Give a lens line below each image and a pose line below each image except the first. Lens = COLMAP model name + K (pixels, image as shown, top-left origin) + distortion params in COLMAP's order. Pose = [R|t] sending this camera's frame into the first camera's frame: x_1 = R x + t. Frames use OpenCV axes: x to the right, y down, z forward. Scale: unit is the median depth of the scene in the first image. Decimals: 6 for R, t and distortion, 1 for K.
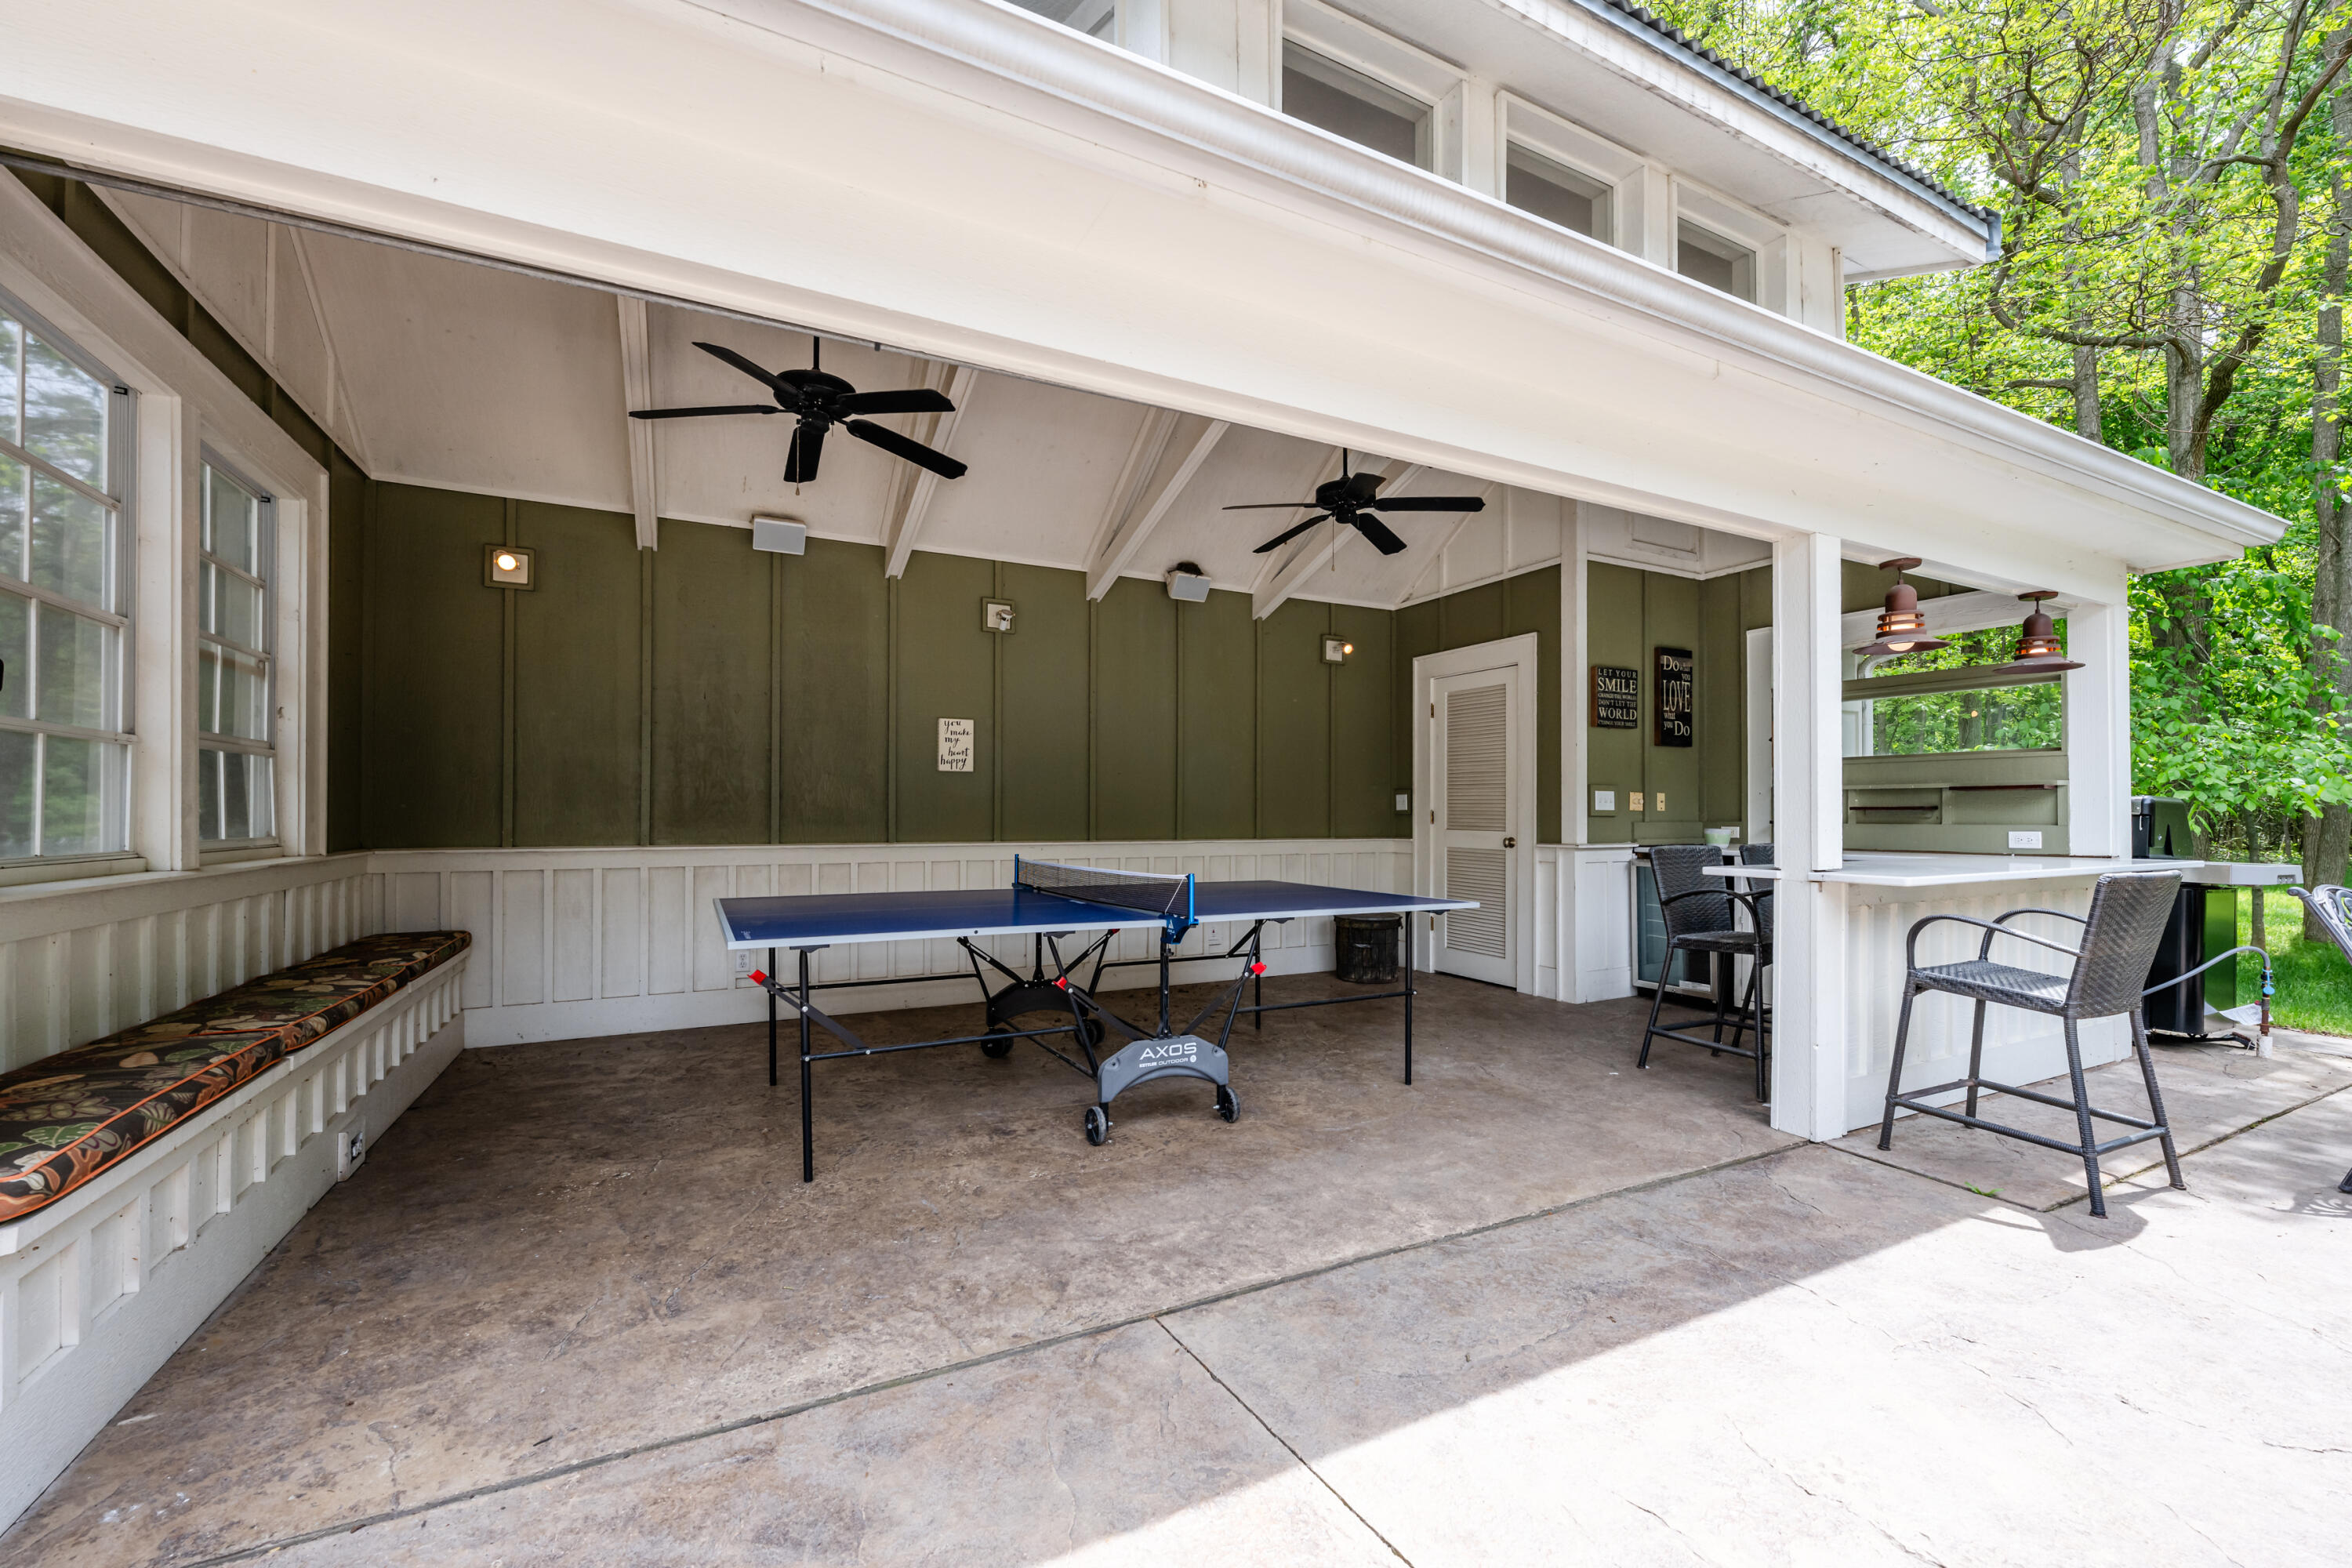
lens RADIAL K [[941.3, 0, 1167.9], [0, 941.3, 807.9], [0, 0, 1]] dist [0.001262, 0.000112]
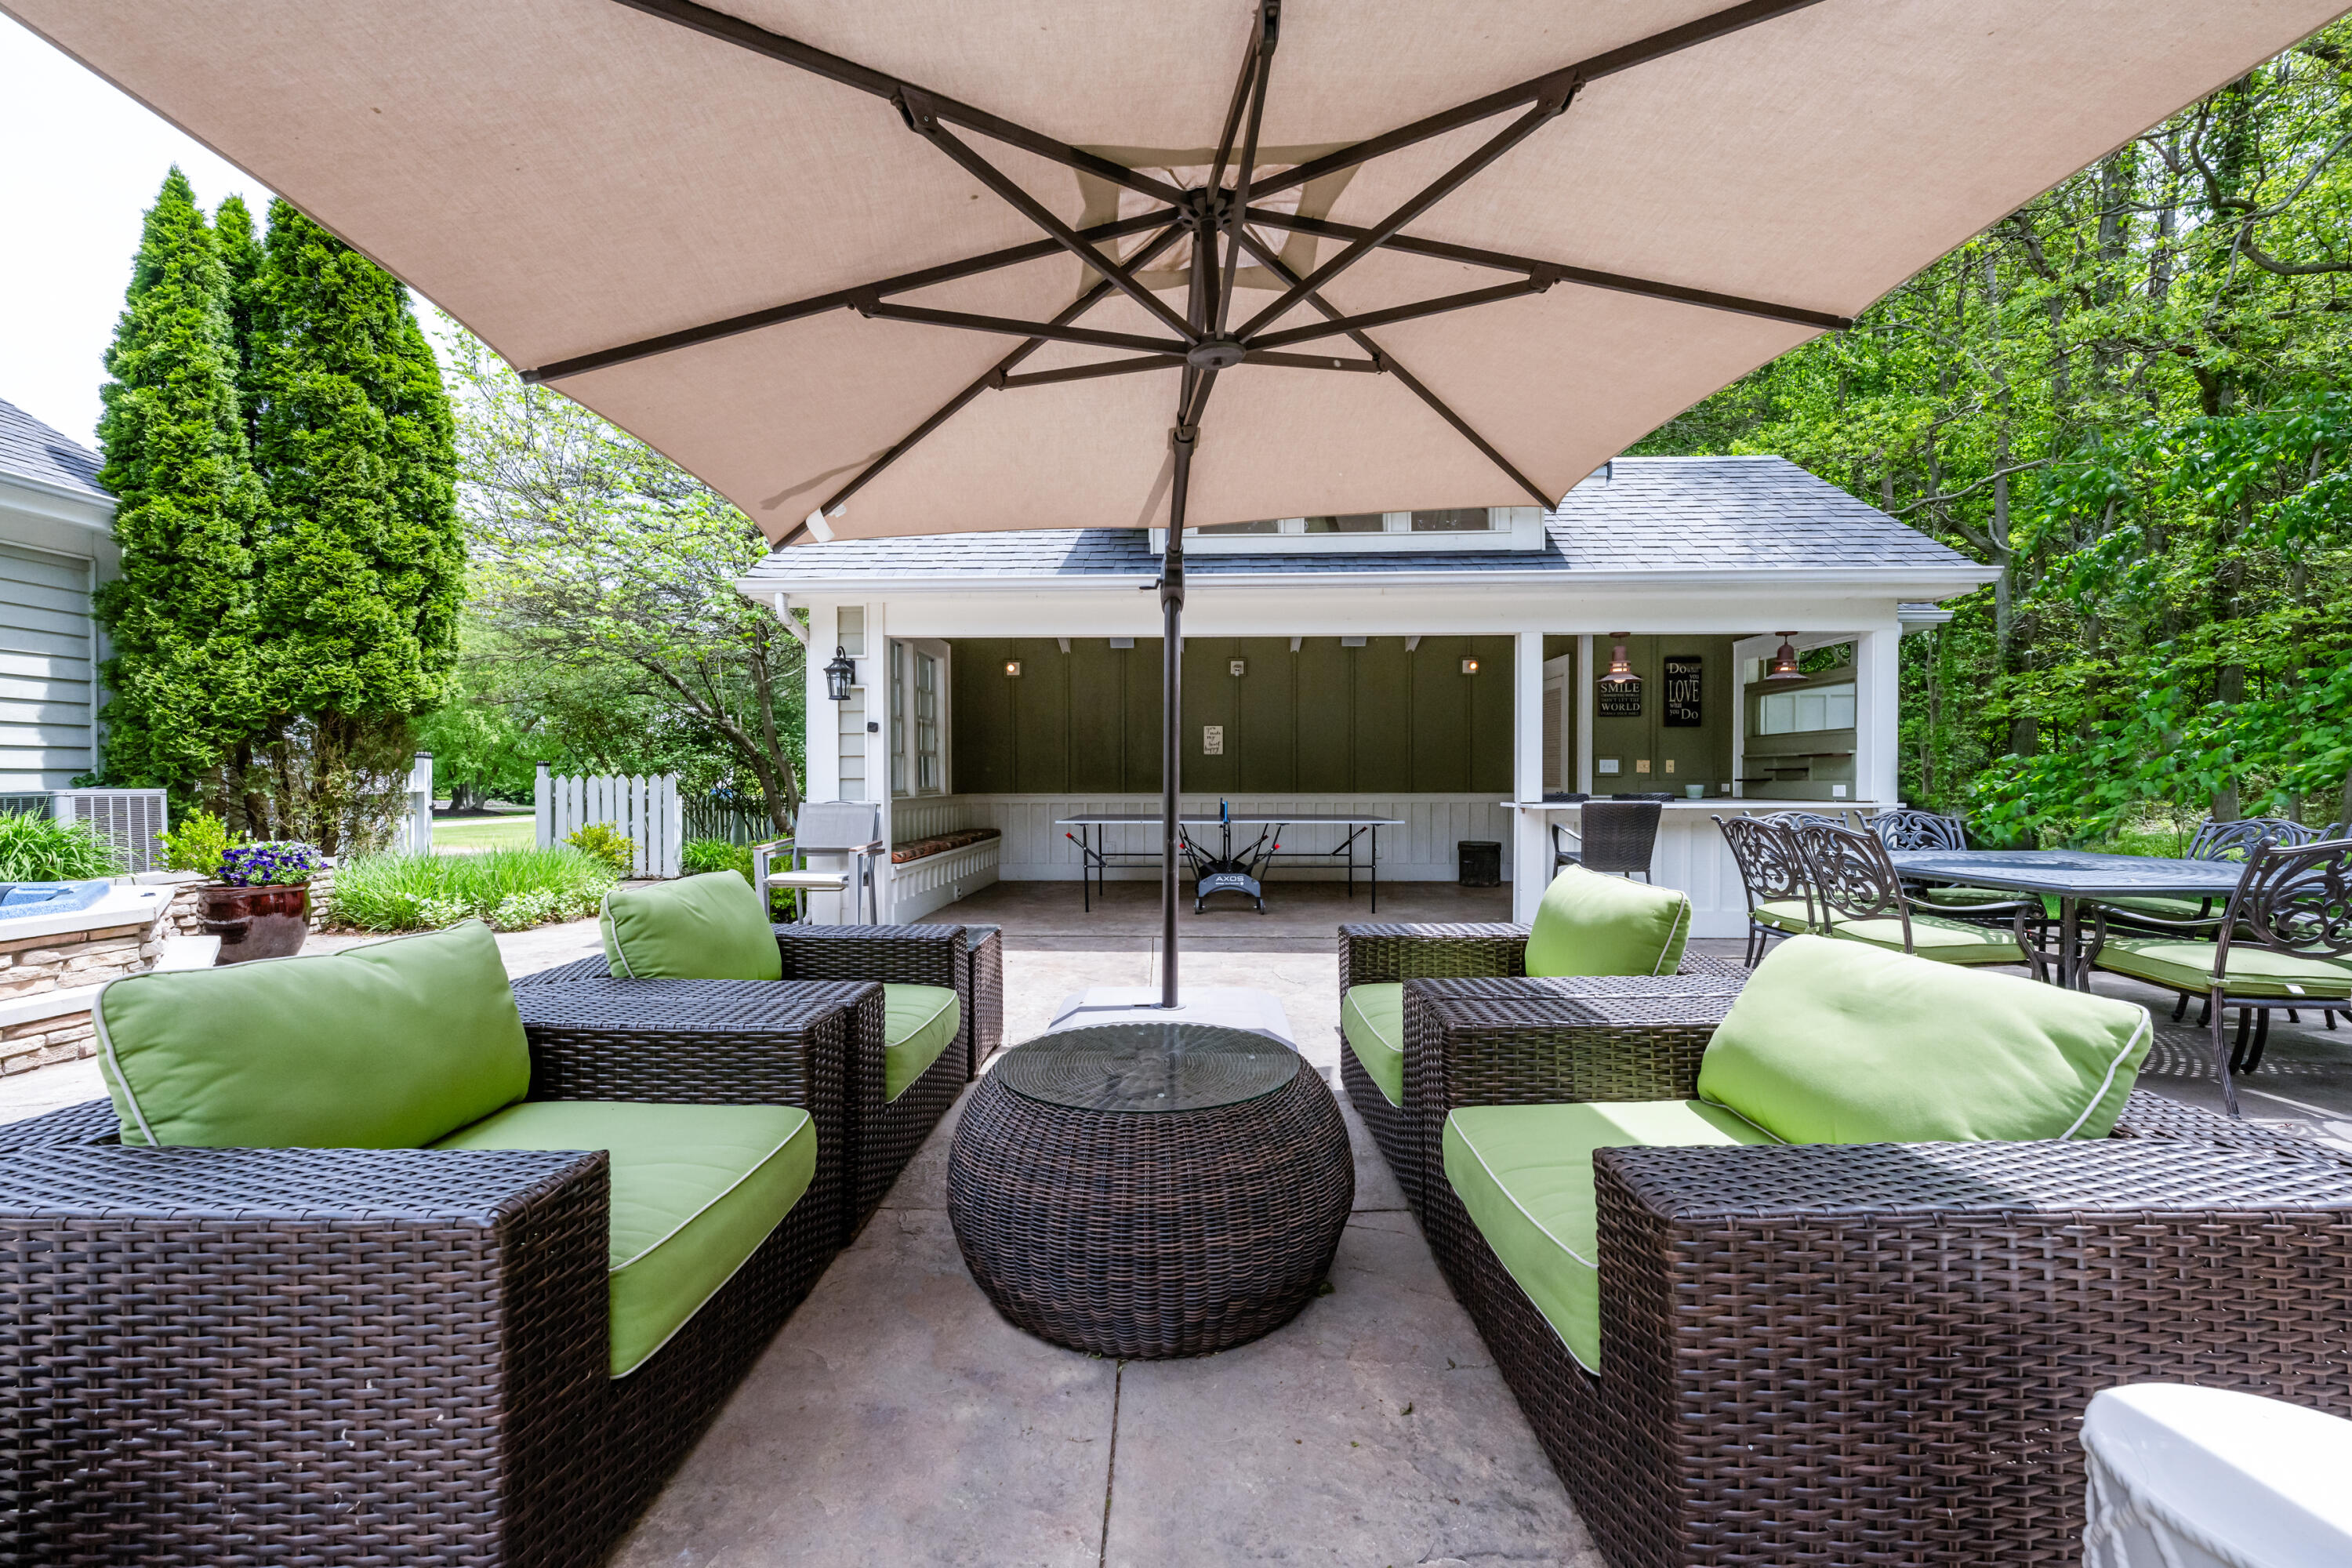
lens RADIAL K [[941.3, 0, 1182.5], [0, 941.3, 795.4], [0, 0, 1]] dist [0.001262, 0.000112]
pose [[0.878239, 0.003883, -0.478206, 0.684845], [0.006261, 0.999788, 0.019616, 0.005808], [0.478181, -0.020222, 0.878029, -0.735202]]
